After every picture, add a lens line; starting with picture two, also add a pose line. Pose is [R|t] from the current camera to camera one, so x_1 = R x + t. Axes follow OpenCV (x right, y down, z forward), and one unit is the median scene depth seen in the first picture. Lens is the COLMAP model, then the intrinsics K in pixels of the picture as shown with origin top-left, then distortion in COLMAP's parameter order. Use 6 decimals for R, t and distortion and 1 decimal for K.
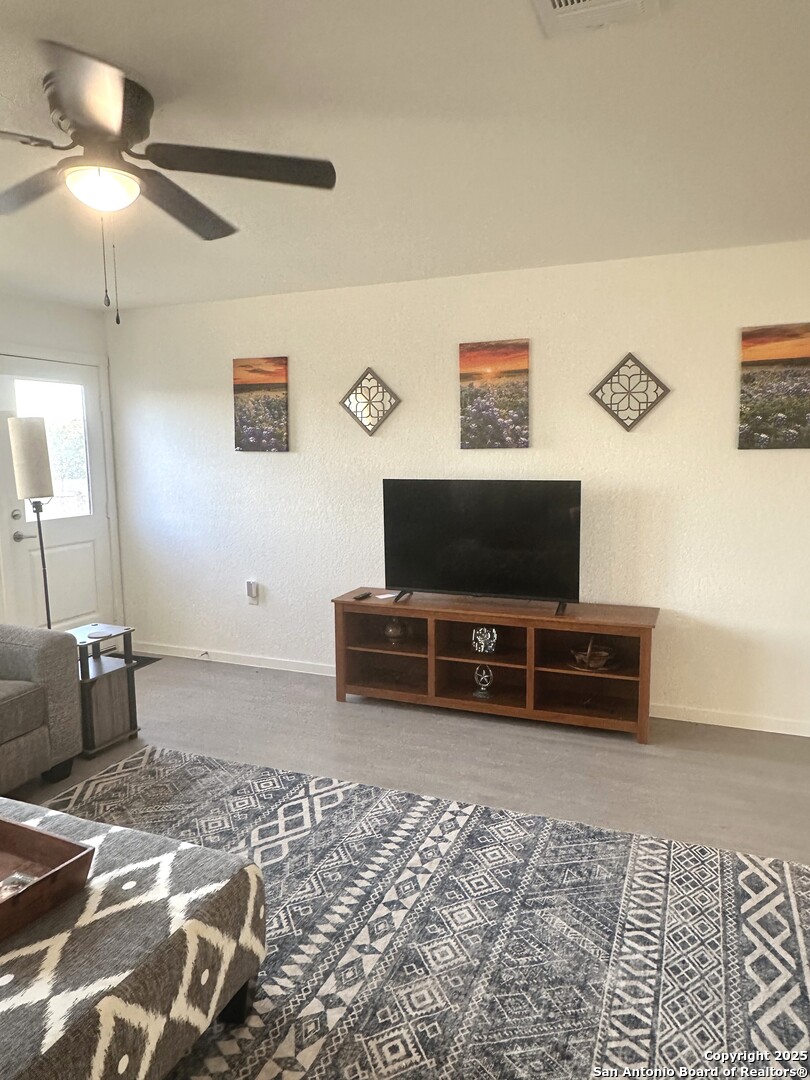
lens RADIAL K [[719.5, 0, 405.6], [0, 719.5, 539.9], [0, 0, 1]] dist [-0.005871, -0.002230]
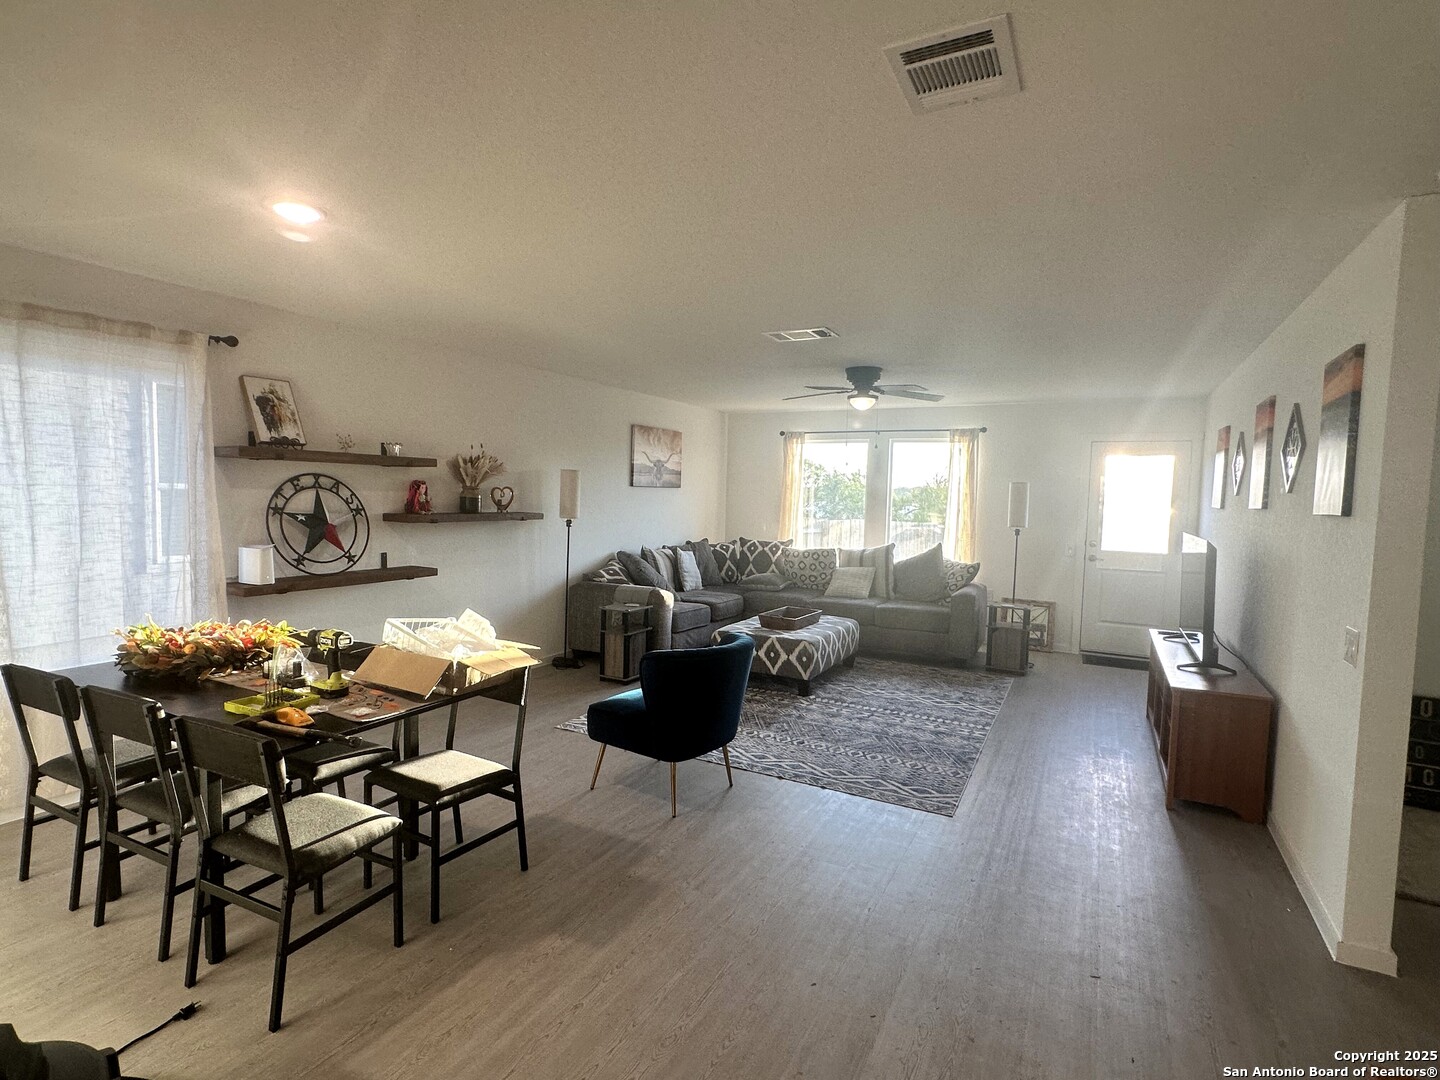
lens RADIAL K [[729.0, 0, 721.4], [0, 729.0, 541.3], [0, 0, 1]] dist [-0.000016, -0.000003]
pose [[-0.089508, 0.075448, -0.993124, 1.981511], [-0.147308, 0.985158, 0.088119, -0.105597], [0.985032, 0.154182, -0.077065, 0.622632]]
